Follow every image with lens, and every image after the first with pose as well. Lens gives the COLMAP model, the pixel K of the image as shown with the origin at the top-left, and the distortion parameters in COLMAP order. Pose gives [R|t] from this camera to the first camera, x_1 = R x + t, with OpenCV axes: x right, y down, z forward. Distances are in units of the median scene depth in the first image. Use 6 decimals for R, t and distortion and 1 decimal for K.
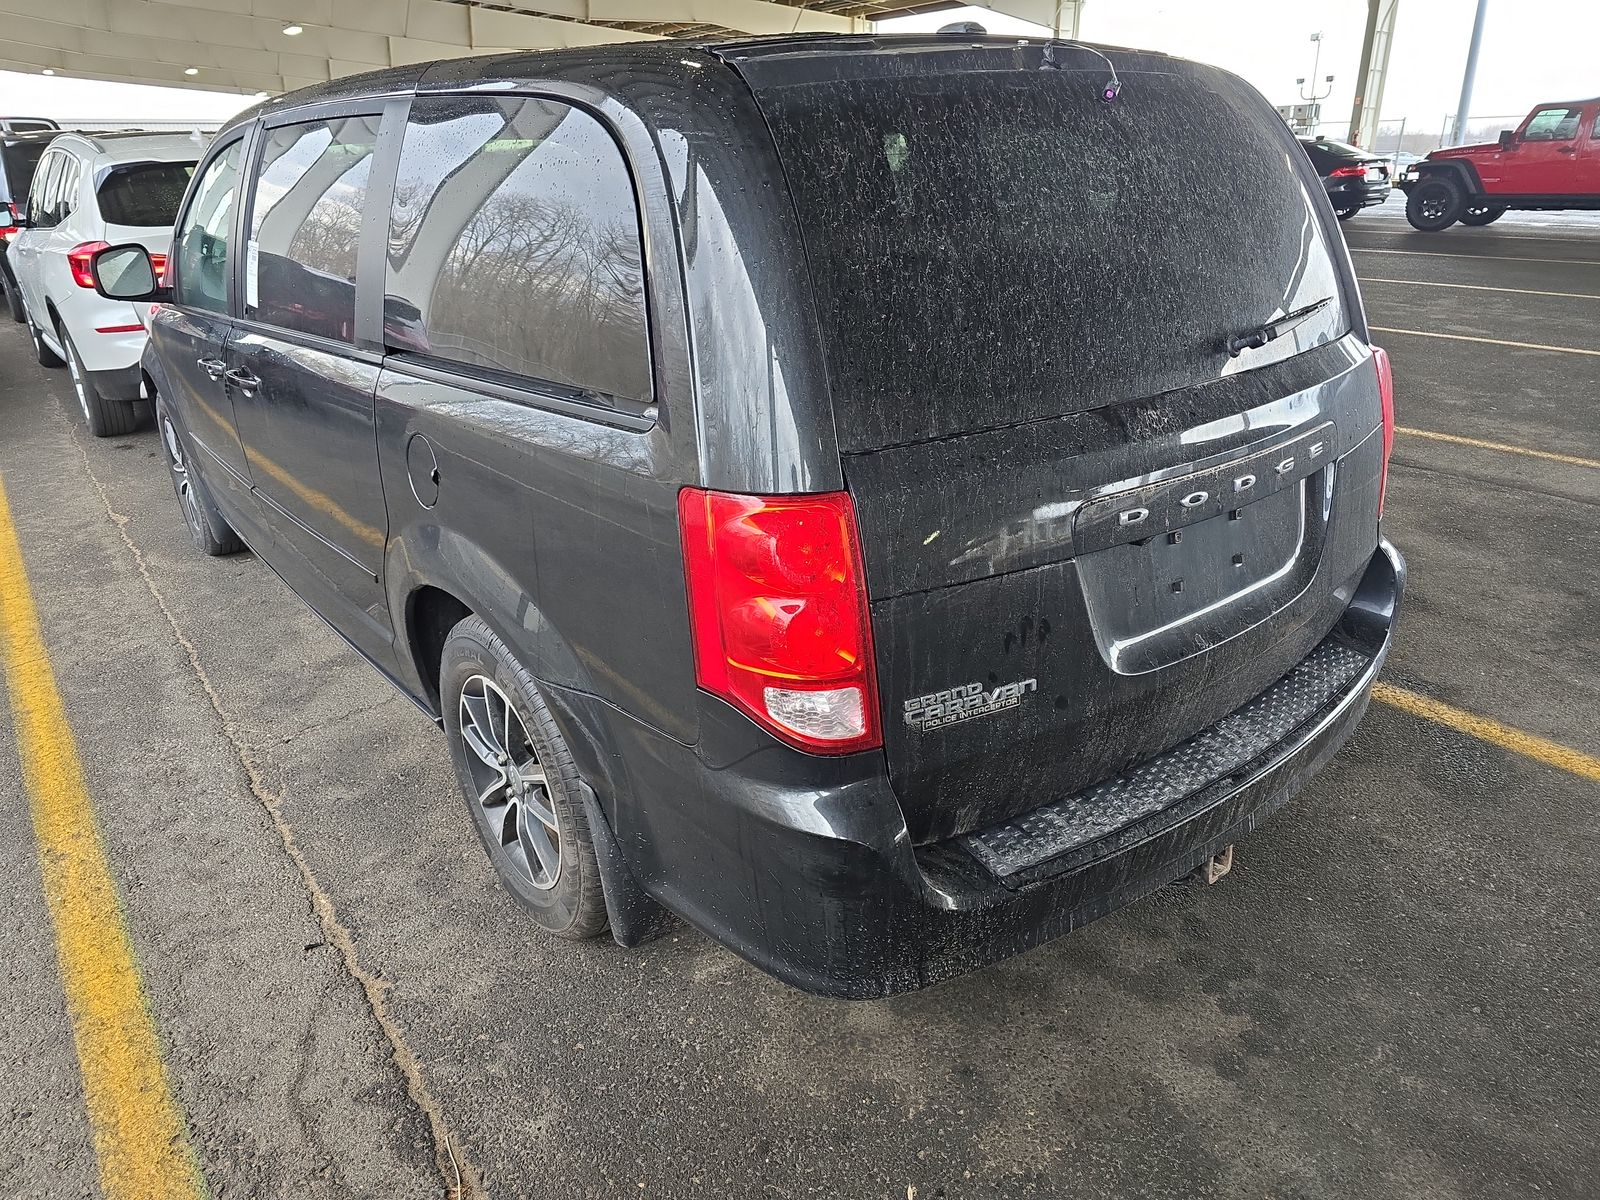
lens RADIAL K [[1097.3, 0, 809.6], [0, 1097.3, 593.1], [0, 0, 1]] dist [0.016255, -0.017854]
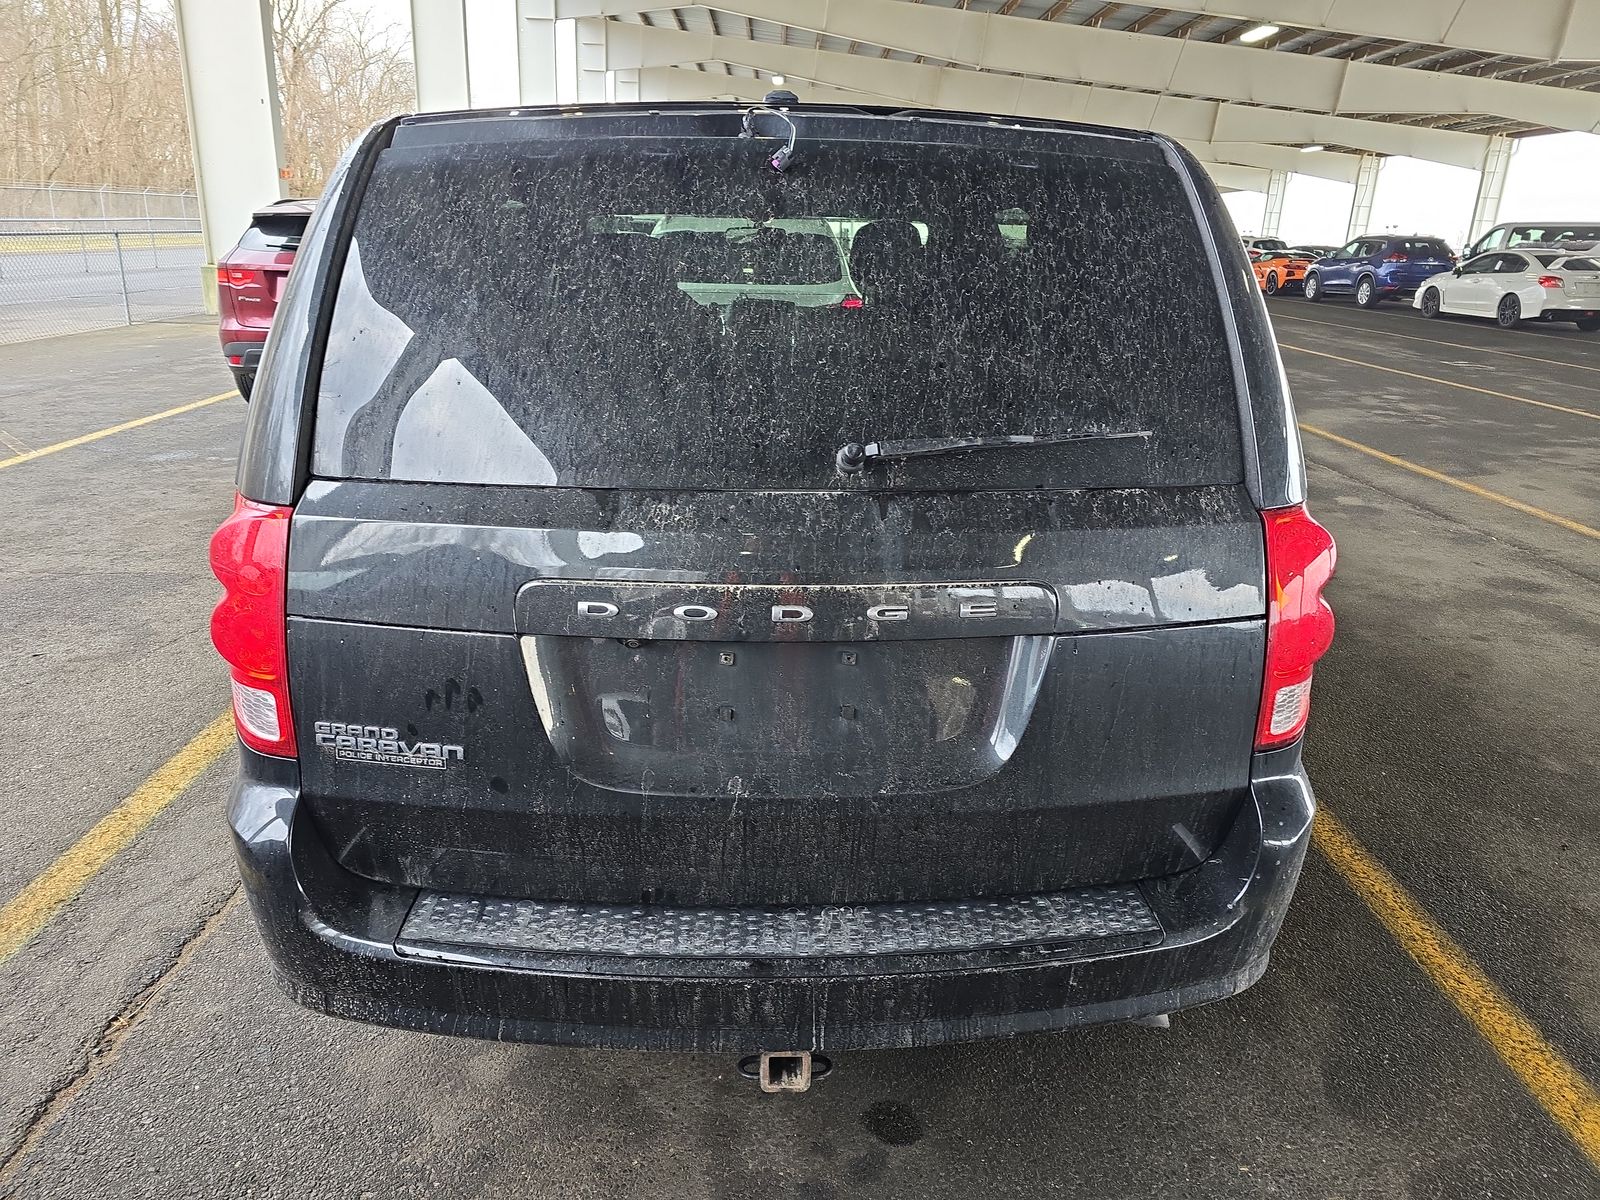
lens RADIAL K [[1097.3, 0, 801.4], [0, 1097.3, 612.4], [0, 0, 1]] dist [0.016255, -0.017854]
pose [[0.823076, 0.226058, -0.521002, 0.926849], [-0.266031, 0.963962, -0.002020, -0.113121], [0.501770, 0.140265, 0.853553, 0.316632]]
